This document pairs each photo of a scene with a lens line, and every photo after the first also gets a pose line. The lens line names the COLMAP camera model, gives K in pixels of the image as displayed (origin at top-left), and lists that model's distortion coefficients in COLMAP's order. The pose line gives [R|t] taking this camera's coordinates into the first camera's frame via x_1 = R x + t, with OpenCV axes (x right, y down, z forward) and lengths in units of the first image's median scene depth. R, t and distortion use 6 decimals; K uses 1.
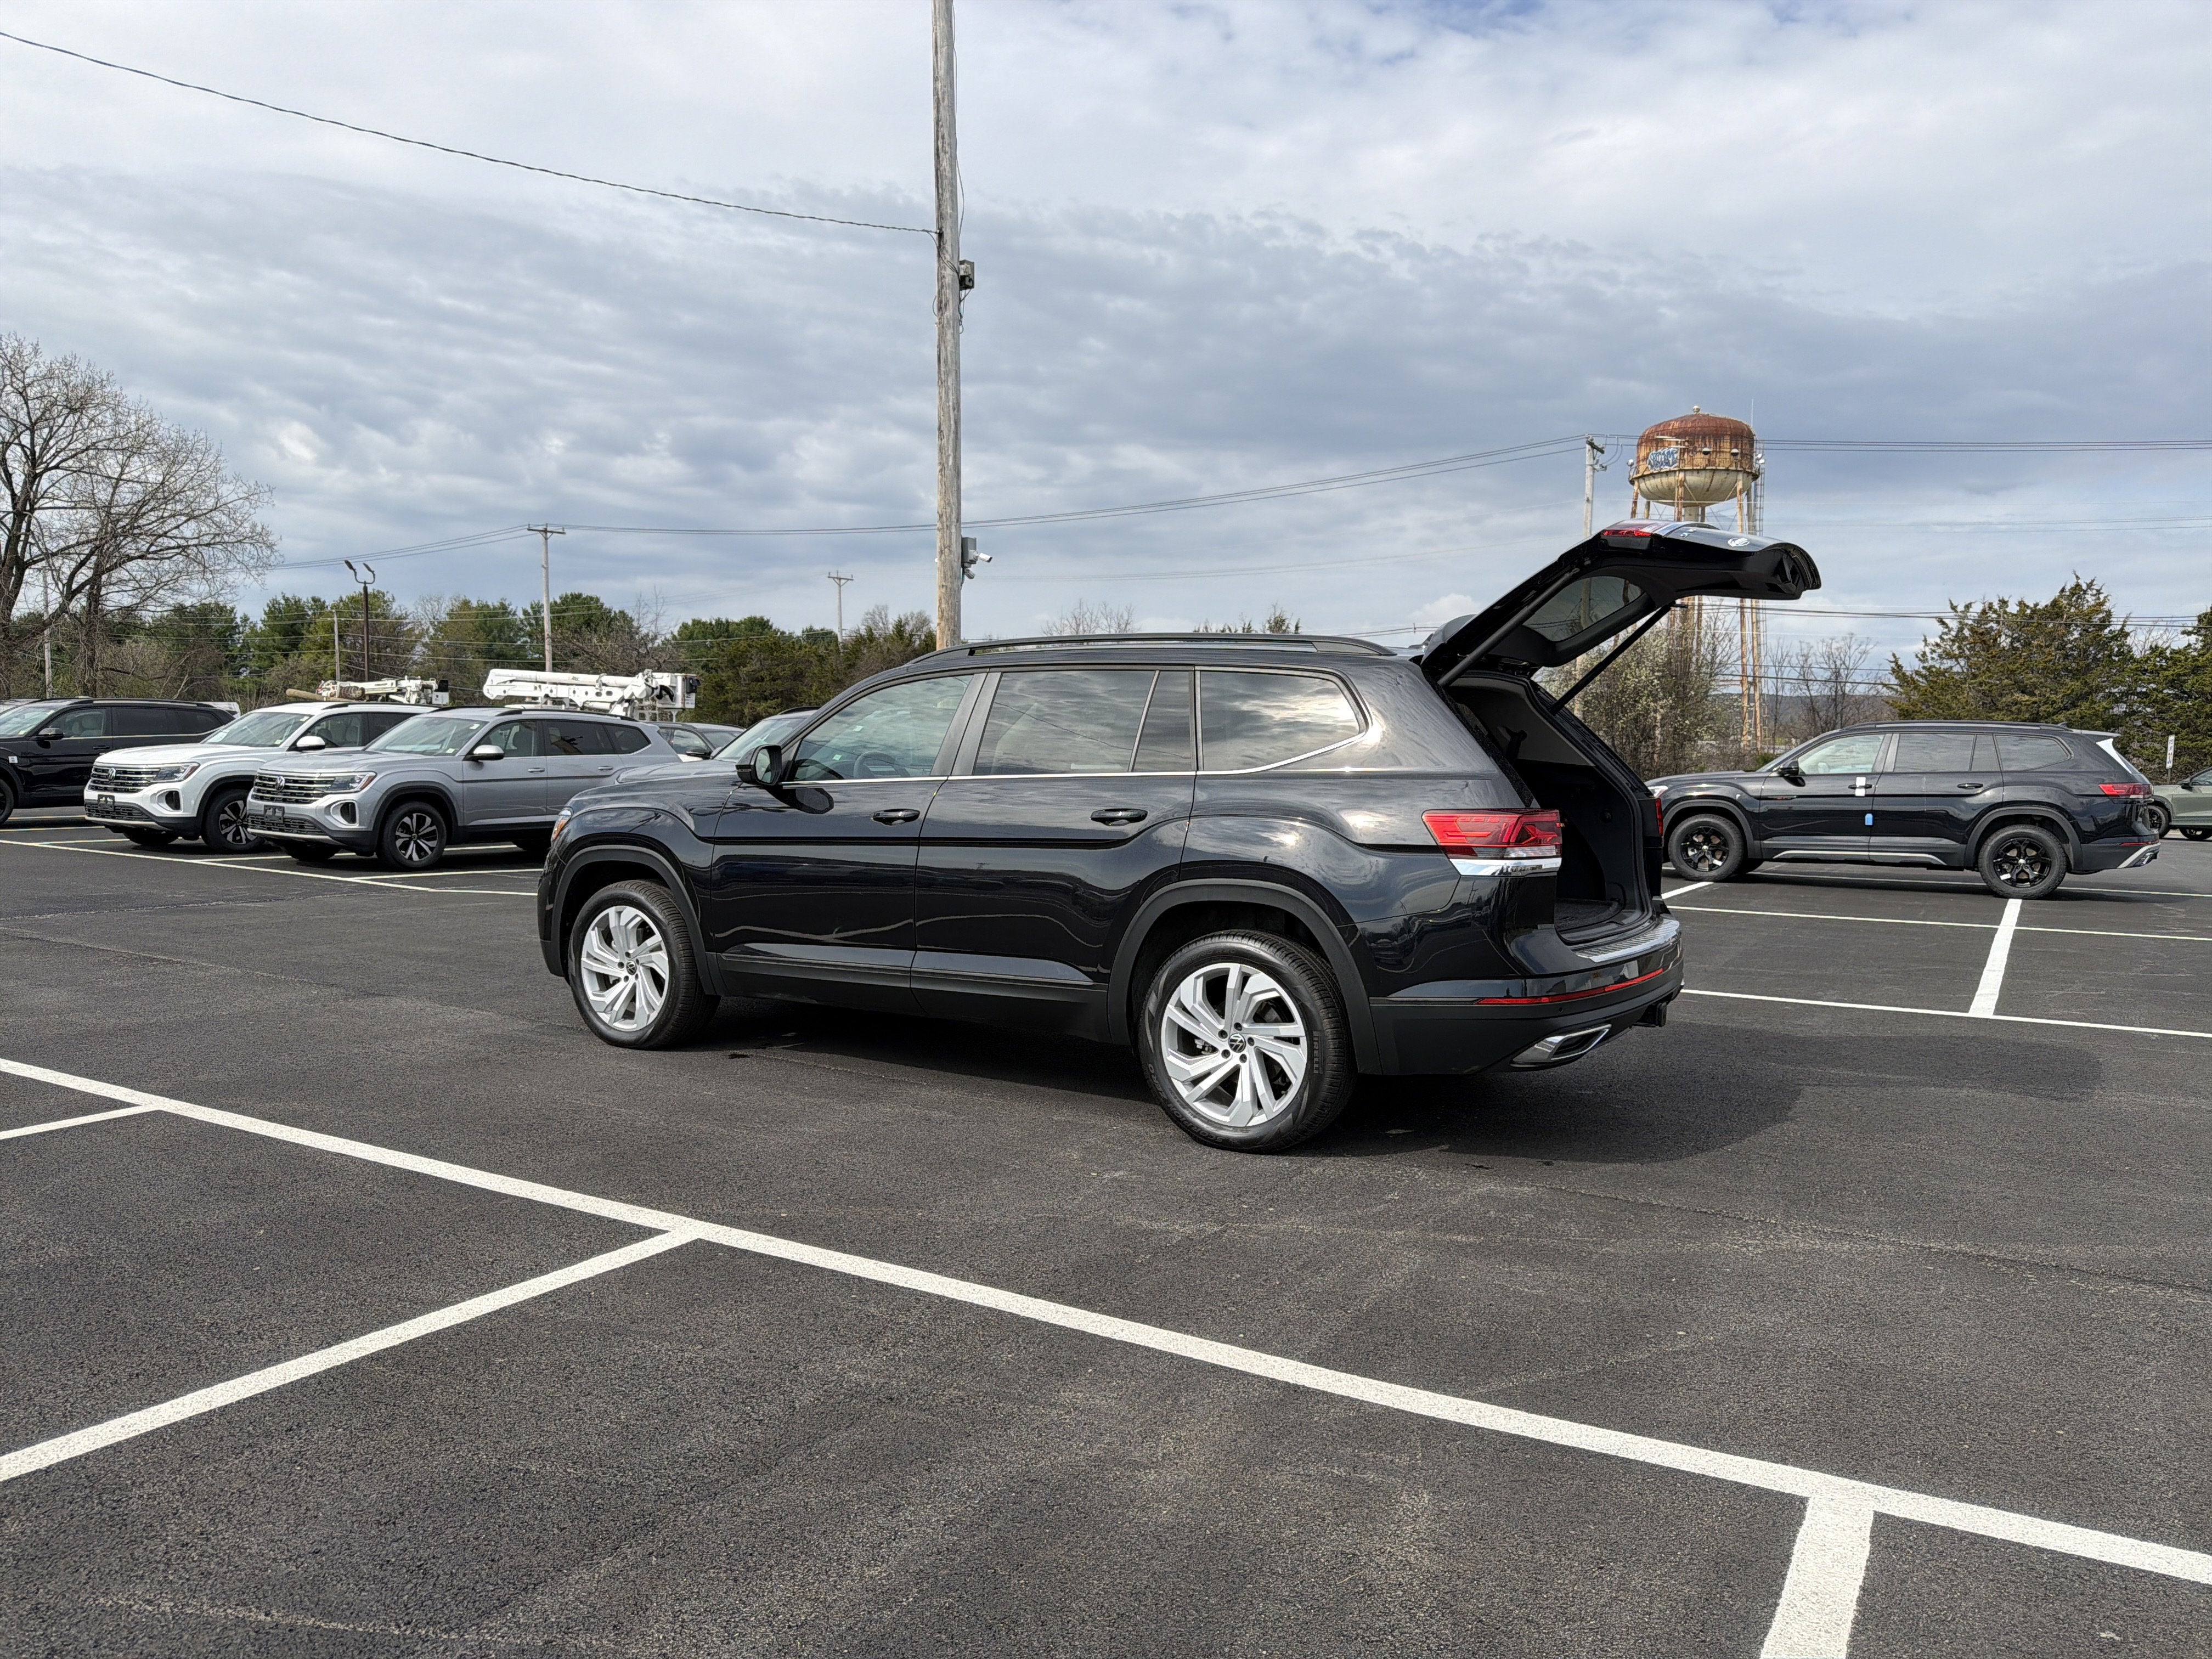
lens RADIAL K [[1569.6, 0, 1103.0], [0, 1569.6, 853.0], [0, 0, 1]] dist [0.029403, -0.043311]
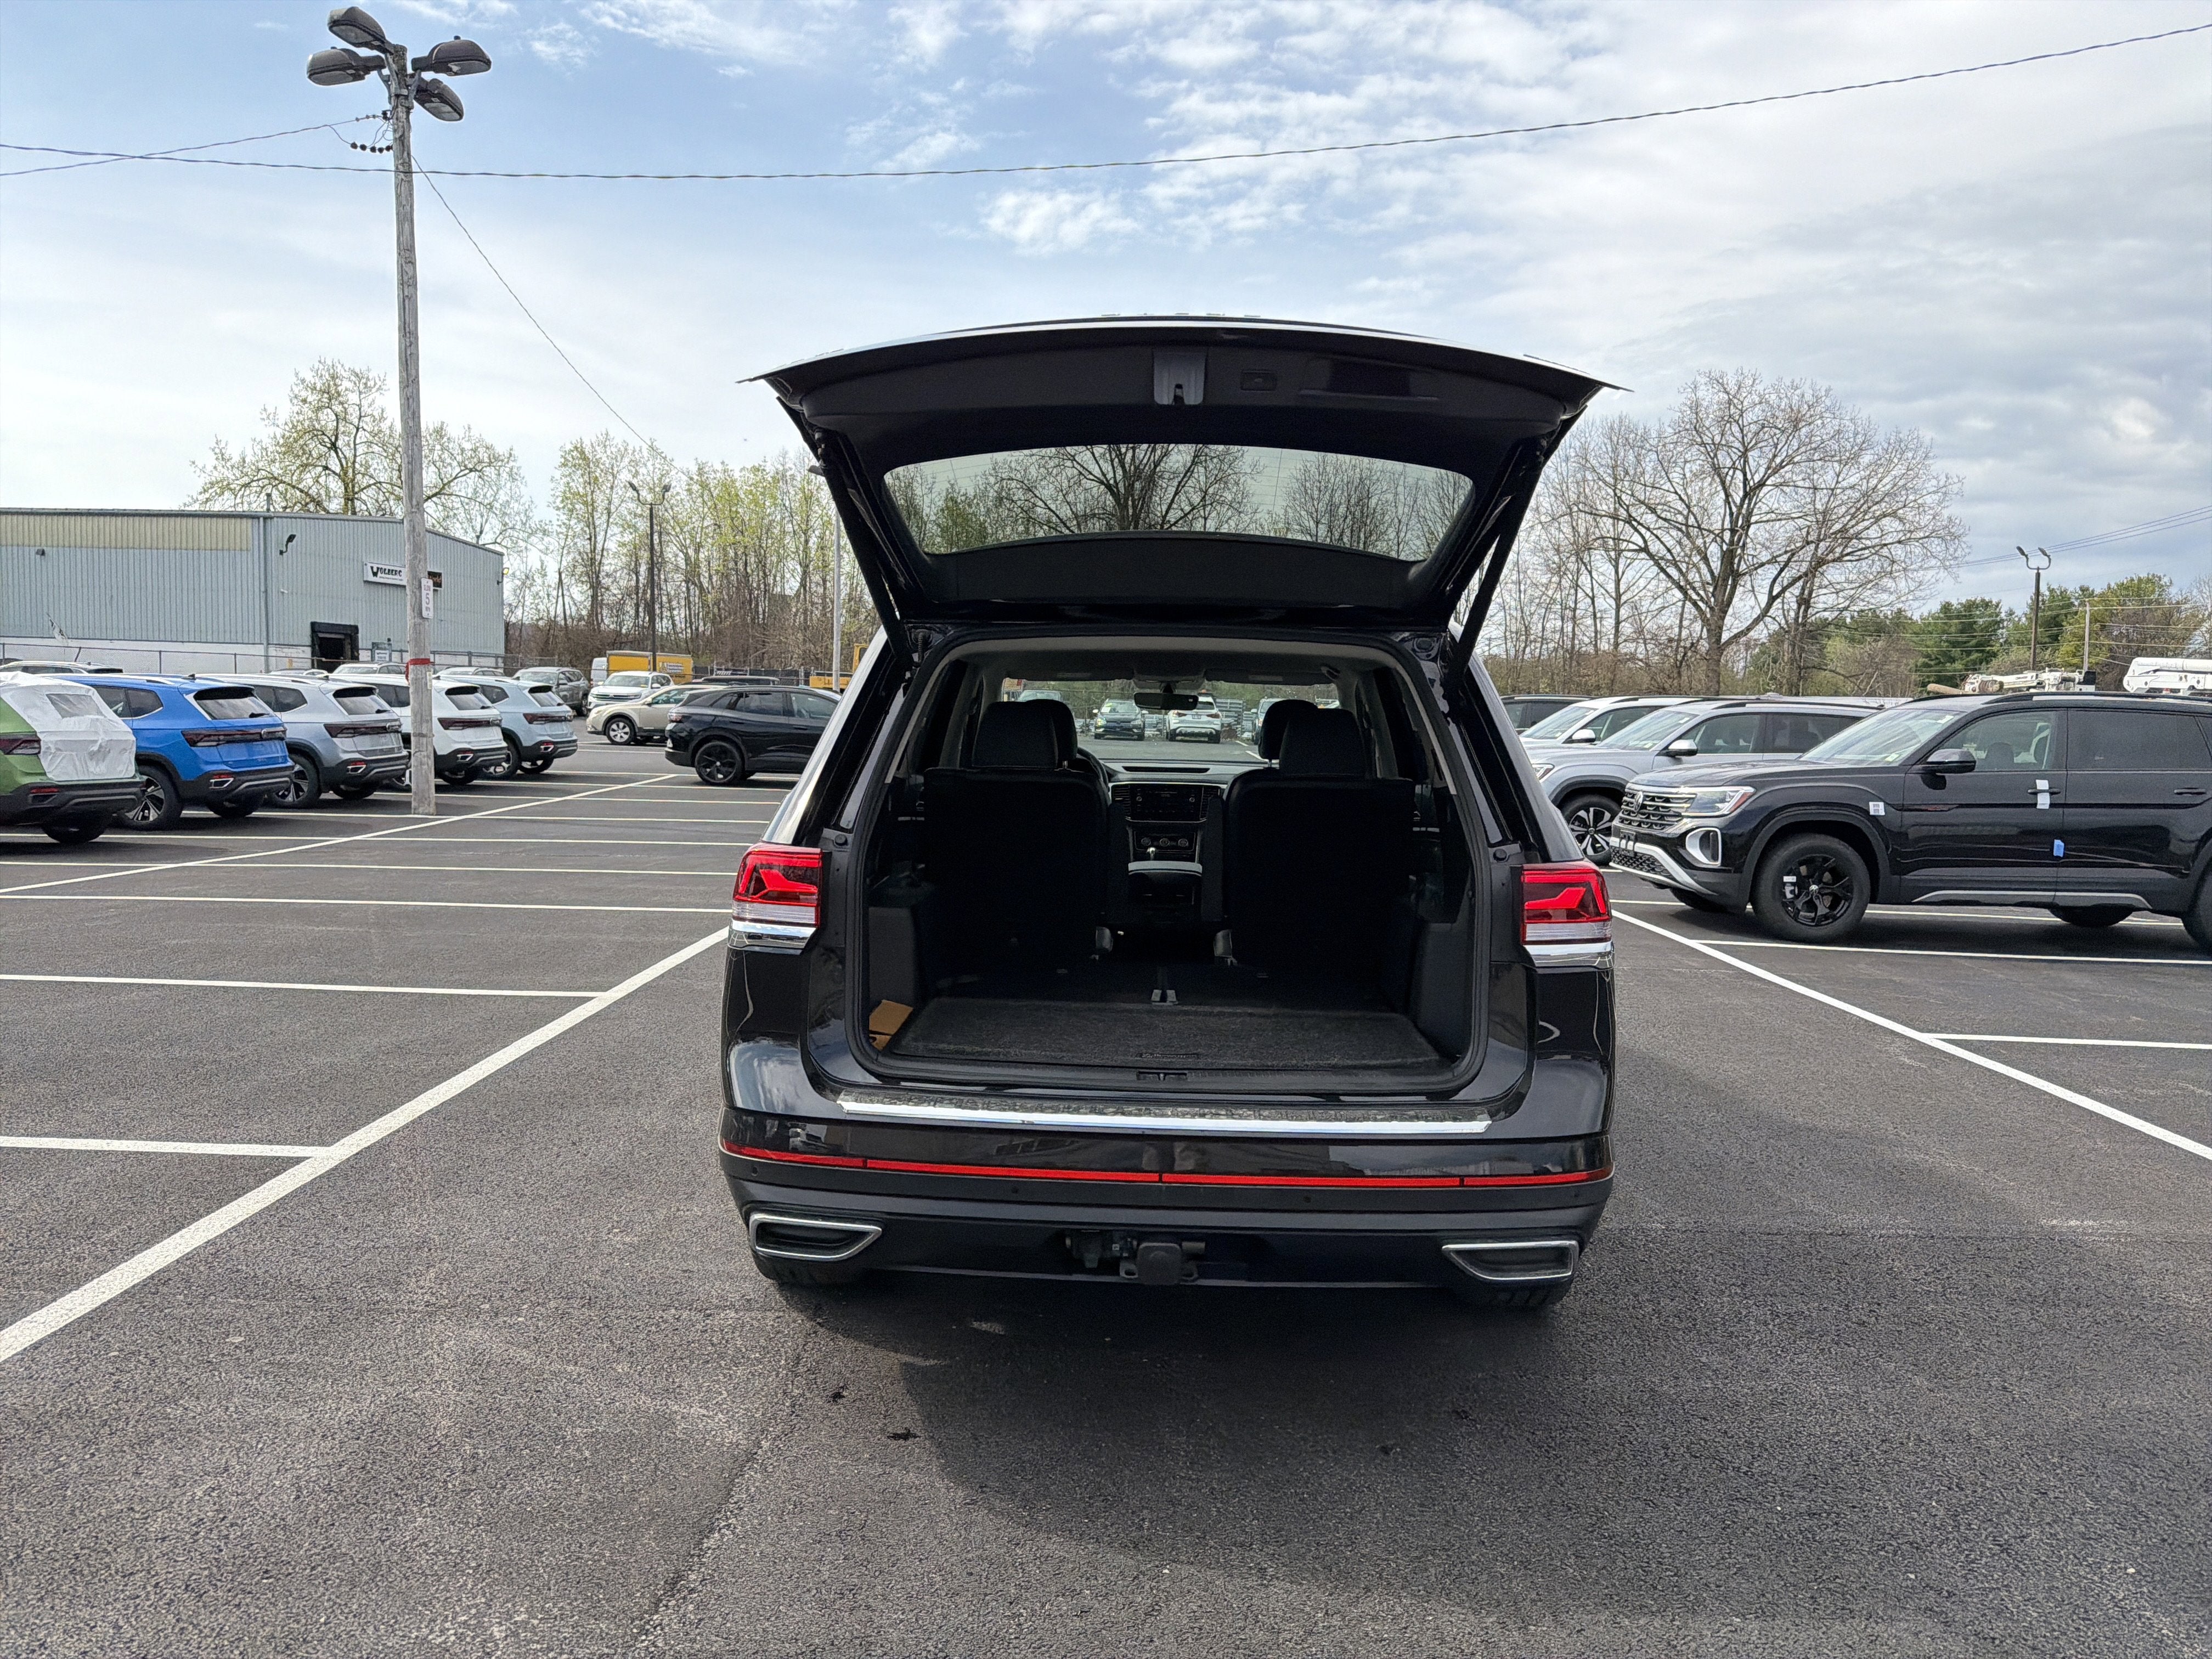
lens RADIAL K [[1569.6, 0, 1124.7], [0, 1569.6, 876.0], [0, 0, 1]] dist [0.029403, -0.043311]
pose [[0.508208, 0.091090, -0.856404, 0.621870], [-0.076858, 0.995220, 0.060246, -0.045338], [0.857798, 0.035204, 0.512779, 0.569066]]
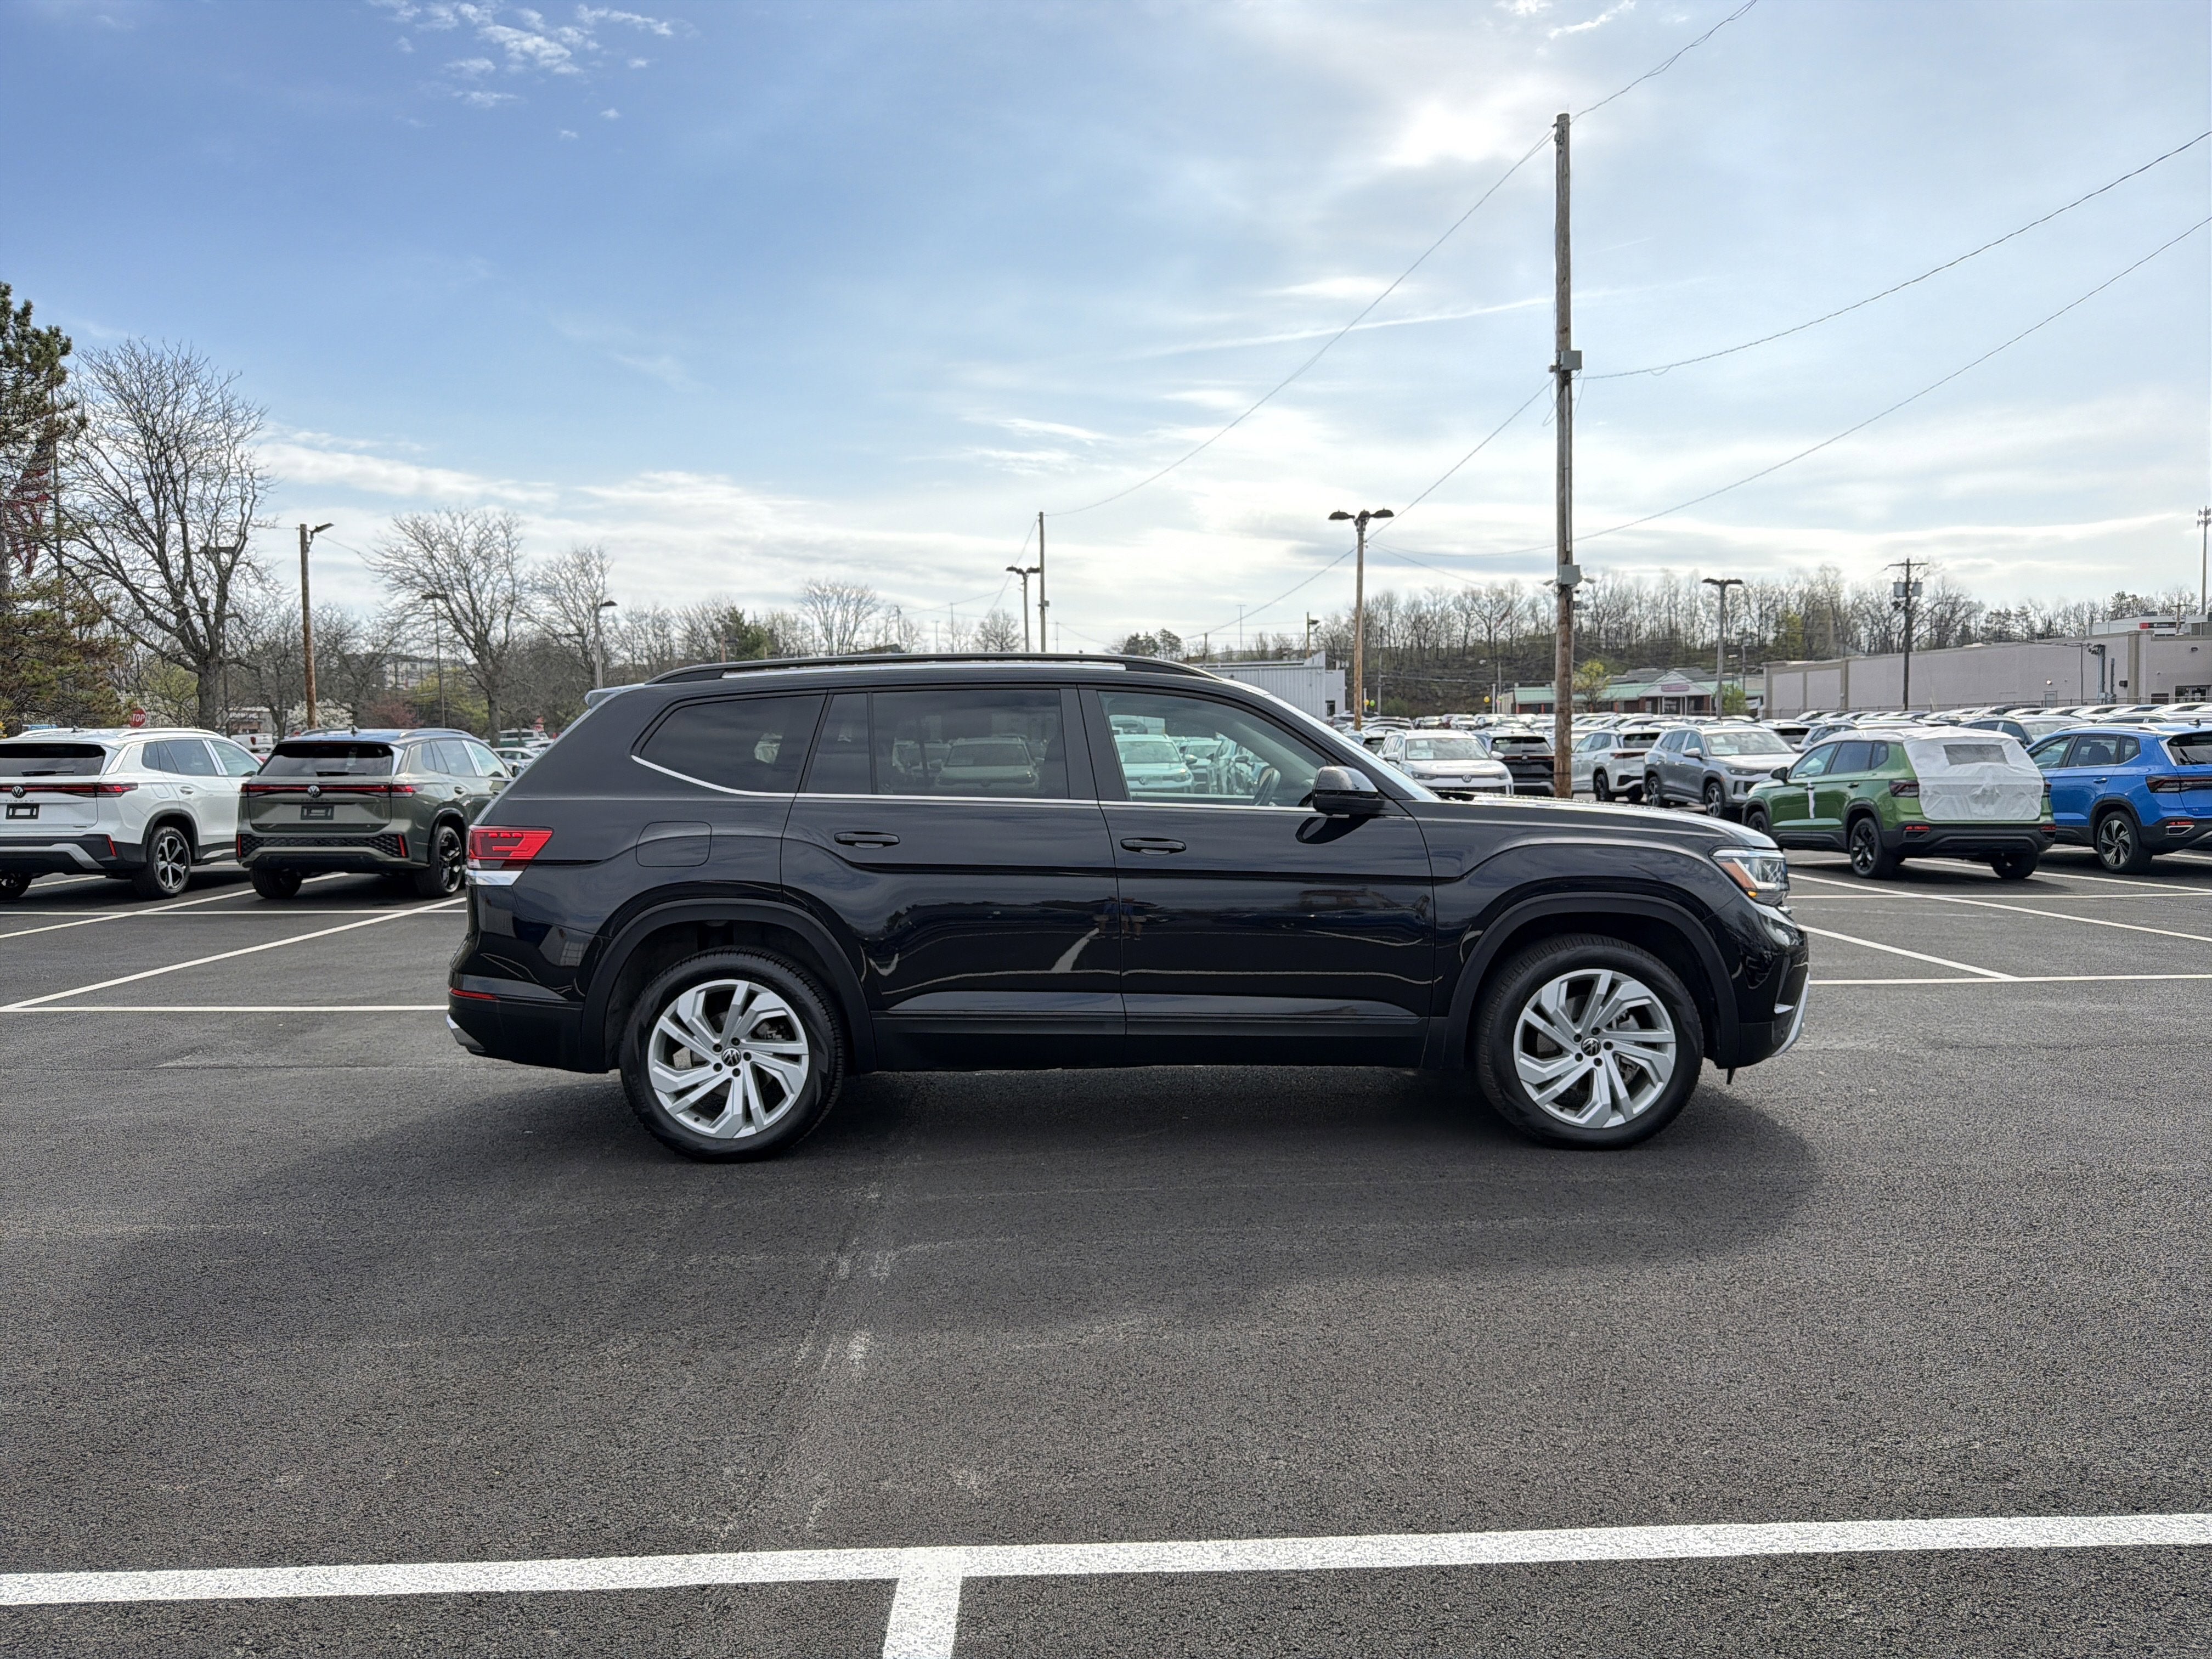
lens RADIAL K [[1569.6, 0, 1078.7], [0, 1569.6, 875.3], [0, 0, 1]] dist [0.029403, -0.043311]
pose [[-0.858619, 0.041761, -0.510911, 0.457869], [-0.027973, 0.991374, 0.128044, -0.120005], [0.511851, 0.124233, -0.850044, 1.743330]]
